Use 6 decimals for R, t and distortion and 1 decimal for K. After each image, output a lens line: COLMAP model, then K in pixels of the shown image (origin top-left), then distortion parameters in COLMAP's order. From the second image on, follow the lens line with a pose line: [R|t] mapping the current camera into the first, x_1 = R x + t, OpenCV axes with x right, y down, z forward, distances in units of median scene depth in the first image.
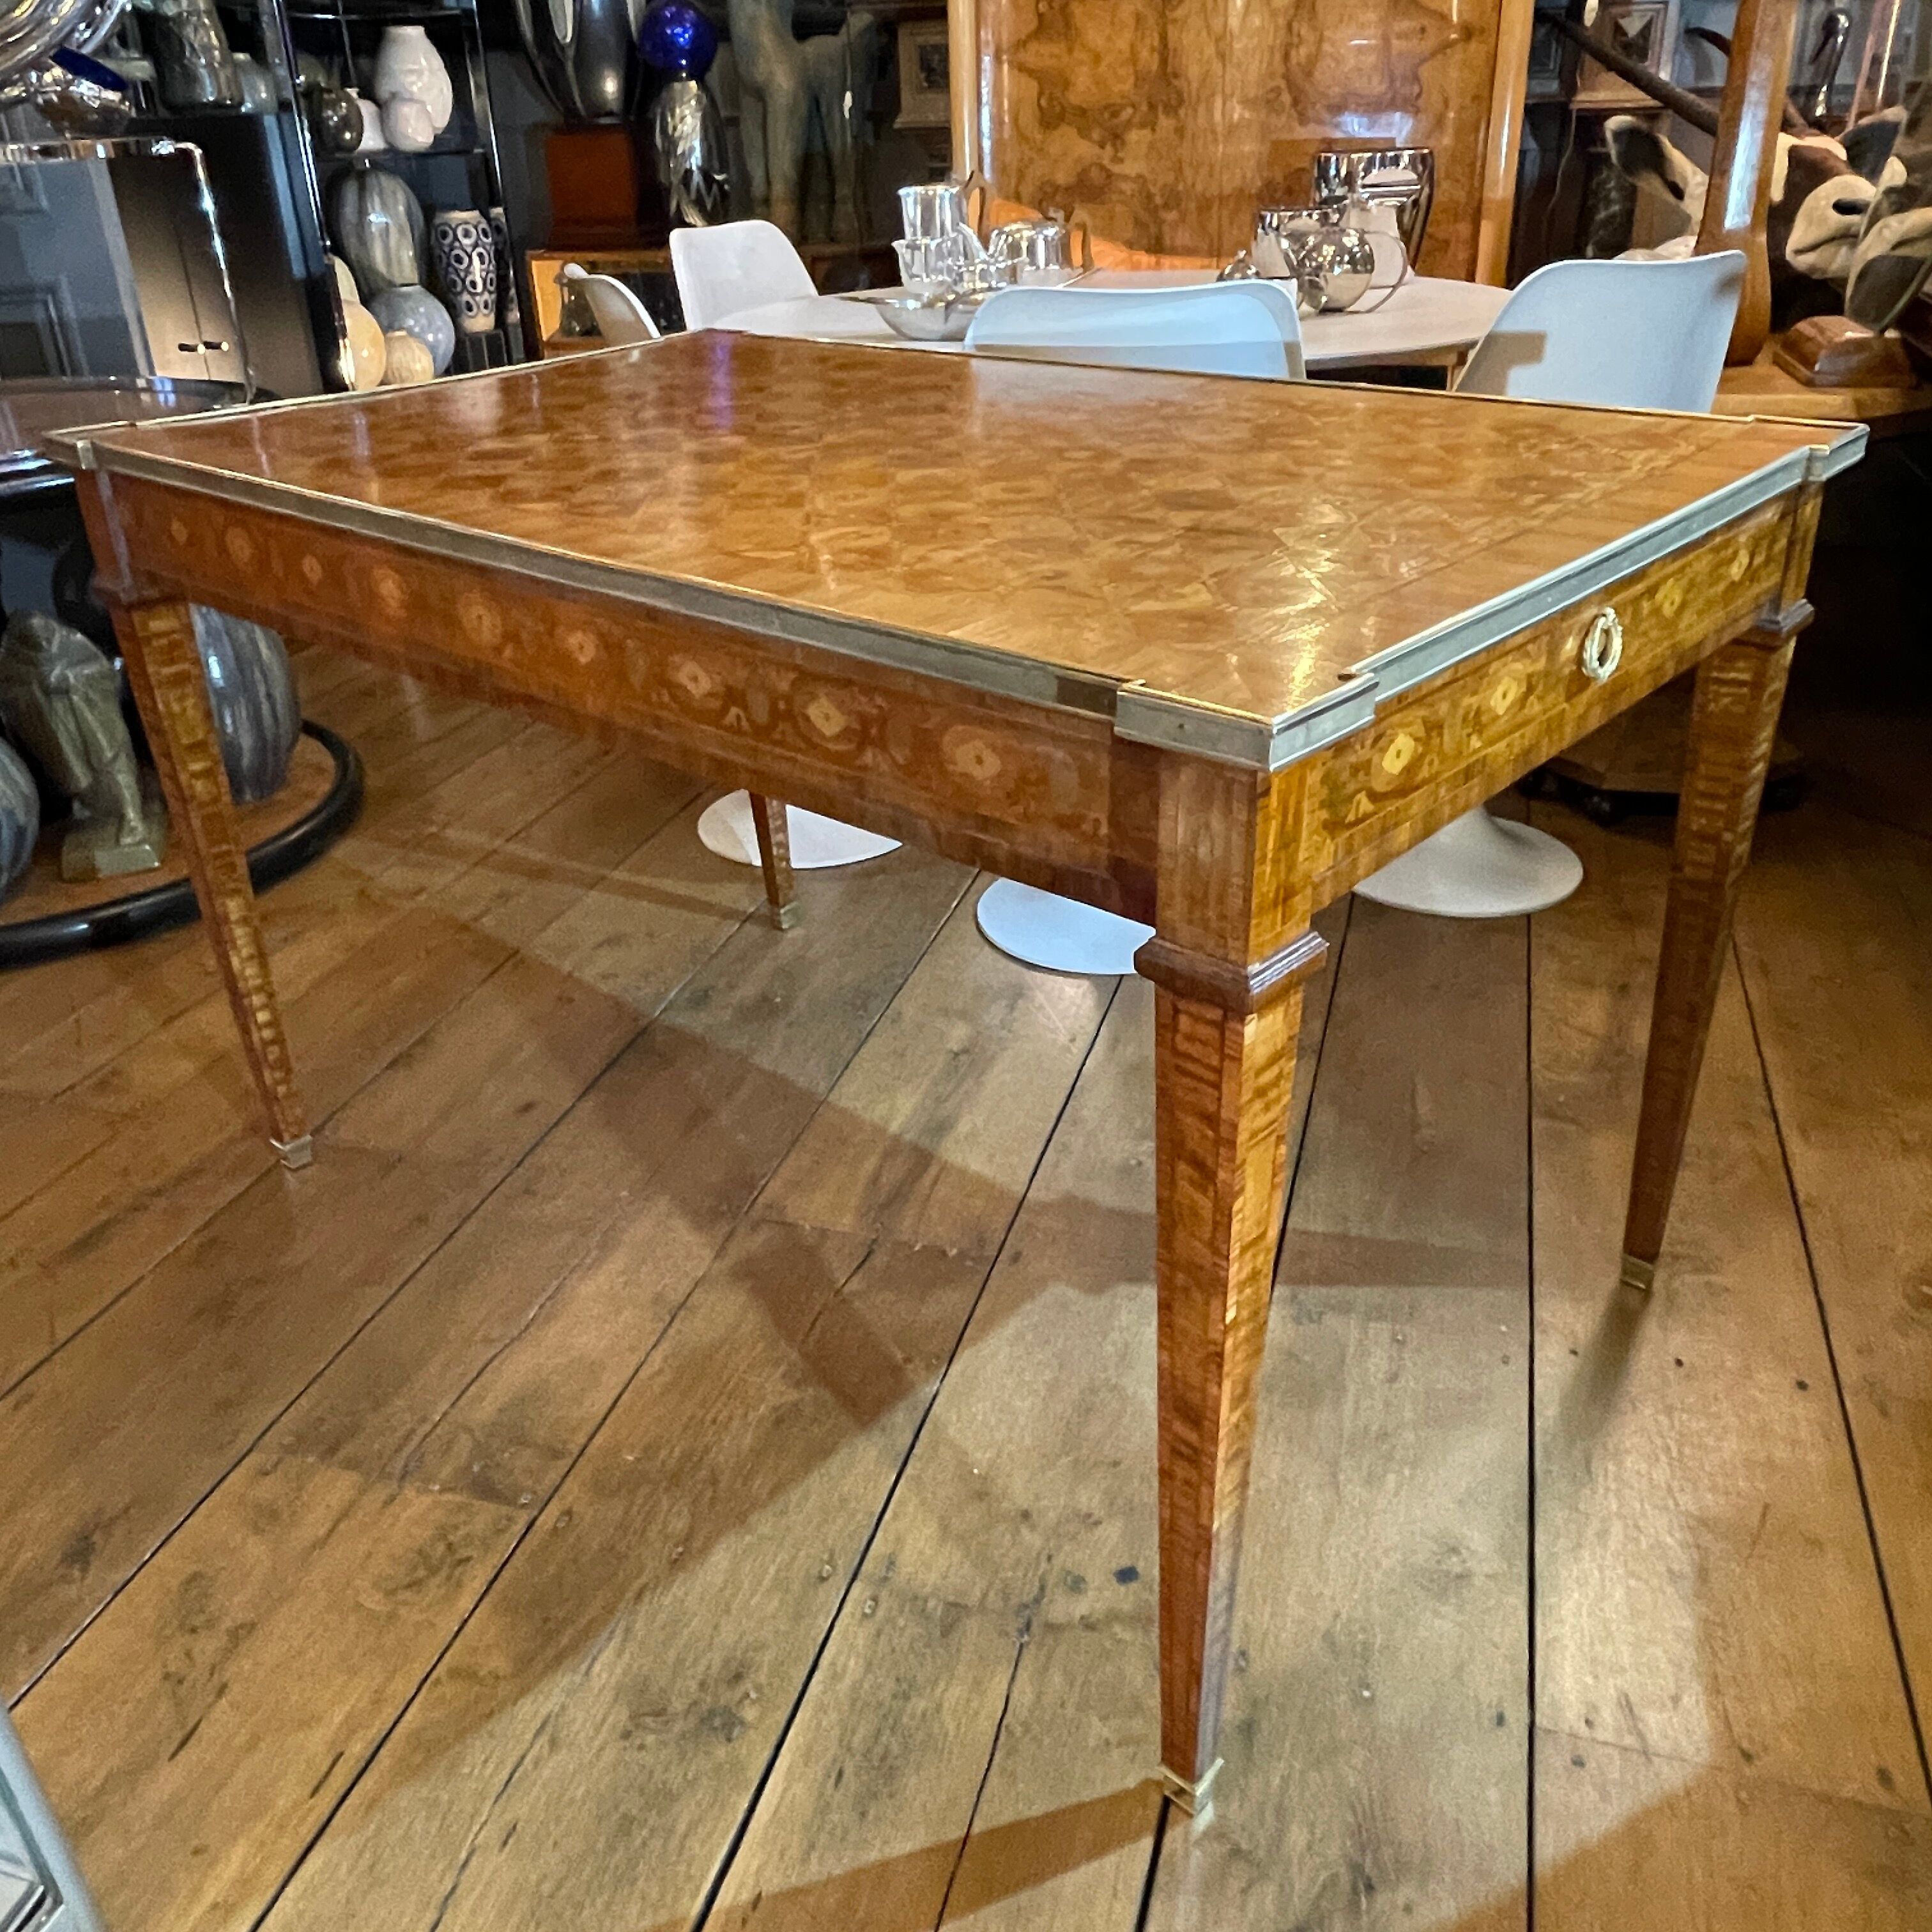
lens RADIAL K [[1635.7, 0, 966.0], [0, 1635.7, 966.0], [0, 0, 1]] dist [0.005172, -0.029557]
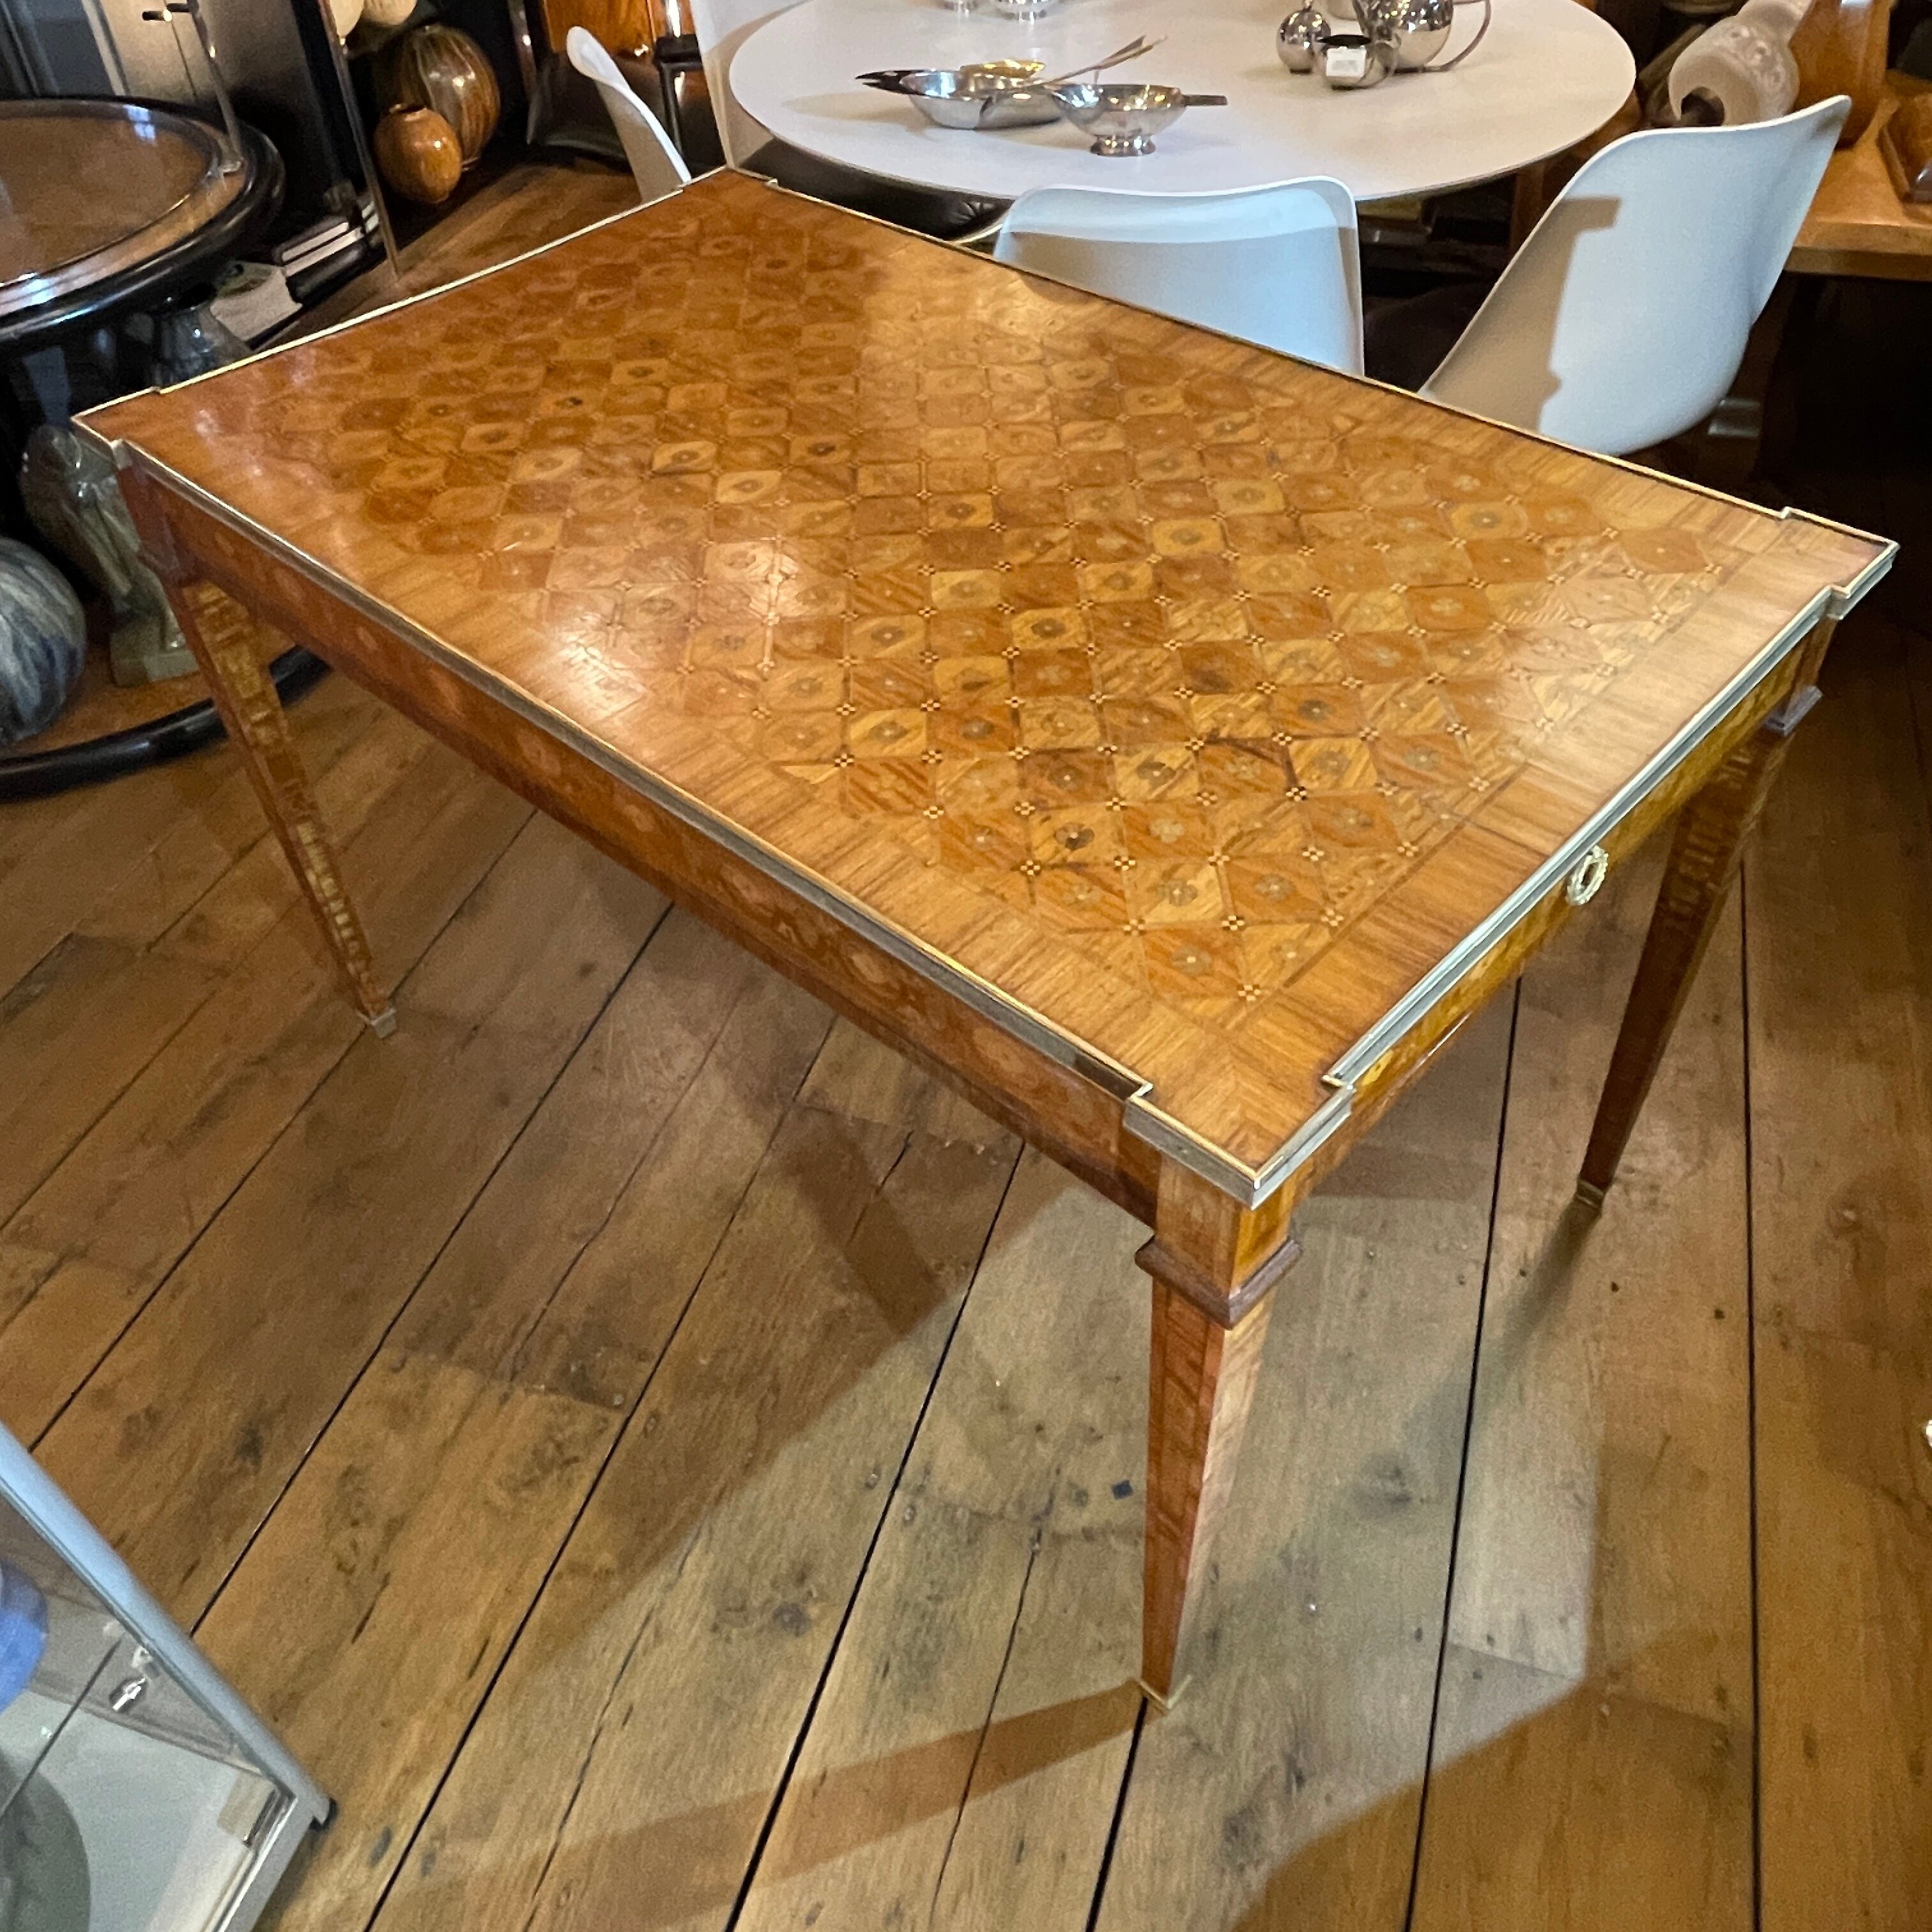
lens RADIAL K [[1635.7, 0, 966.0], [0, 1635.7, 966.0], [0, 0, 1]] dist [0.005172, -0.029557]
pose [[0.999811, 0.010924, -0.016054, -0.001384], [-0.005868, 0.958060, 0.286508, -0.329928], [0.018510, -0.286360, 0.957943, -0.043180]]
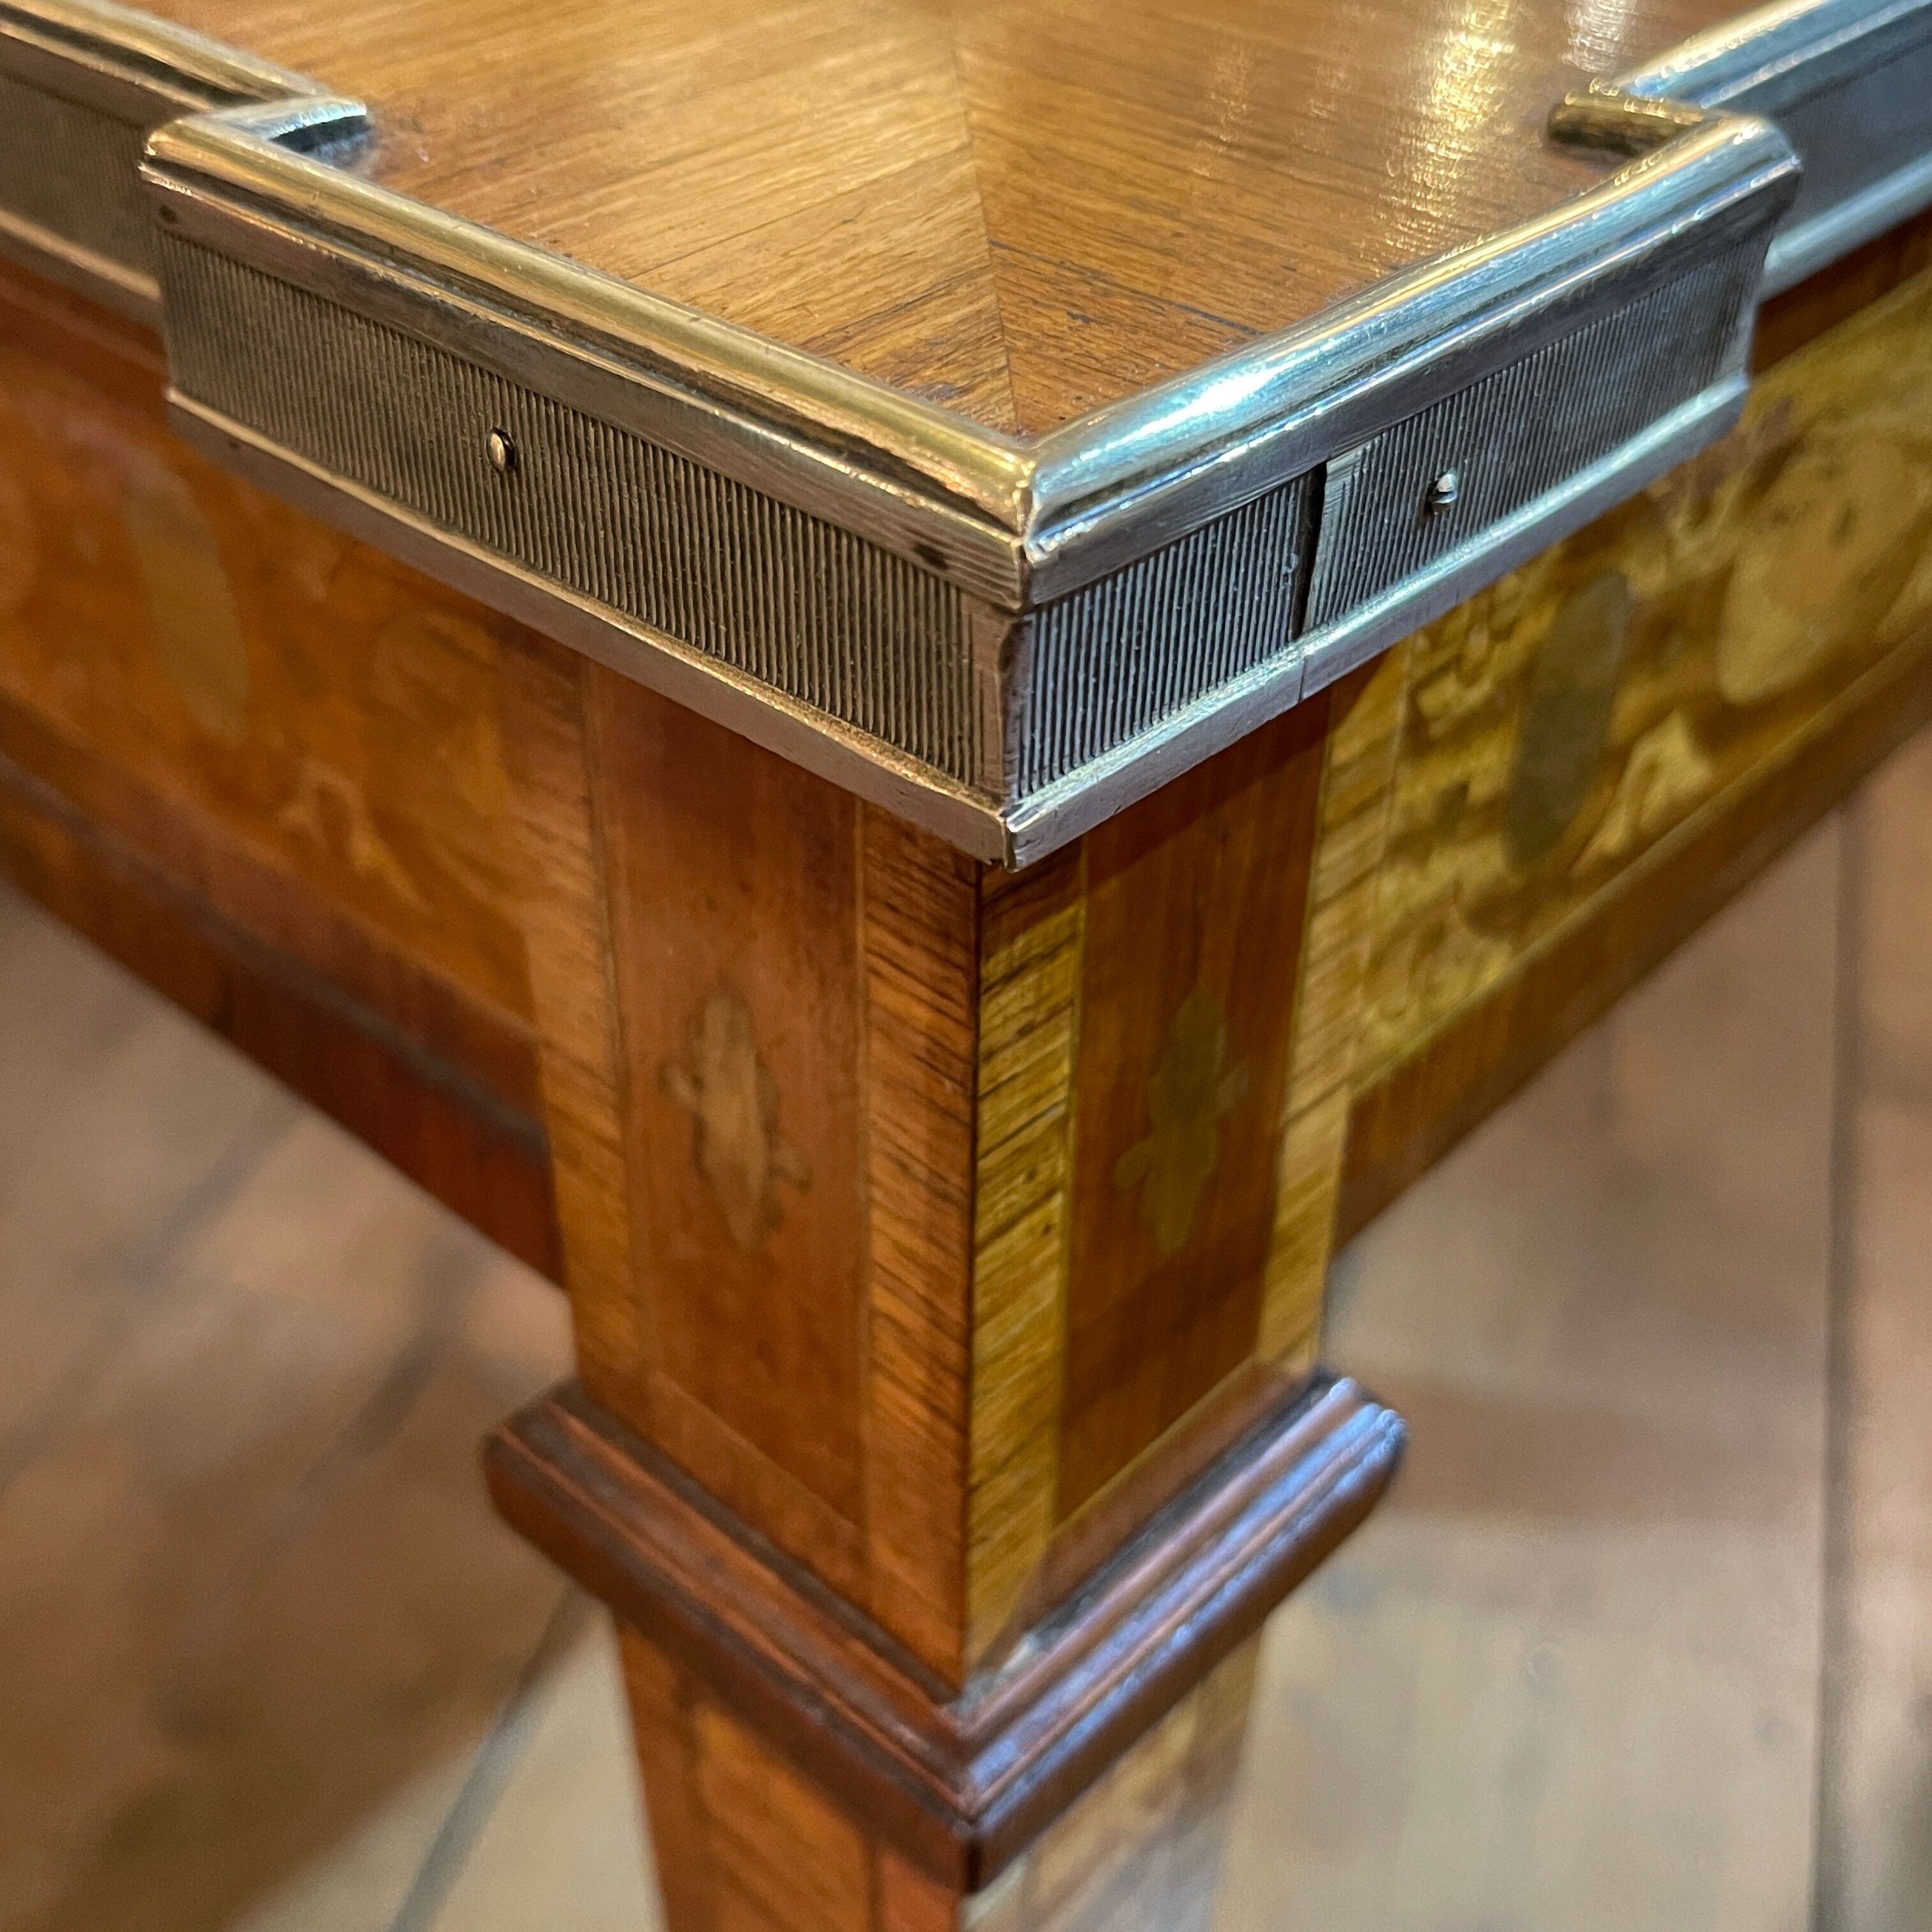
lens RADIAL K [[2425.6, 0, 969.0], [0, 2425.6, 1001.1], [0, 0, 1]] dist [0.010214, -0.054712]
pose [[0.998951, 0.034836, 0.029720, 0.089619], [-0.039616, 0.982979, 0.179395, -0.076333], [-0.022965, -0.180384, 0.983328, 0.428193]]
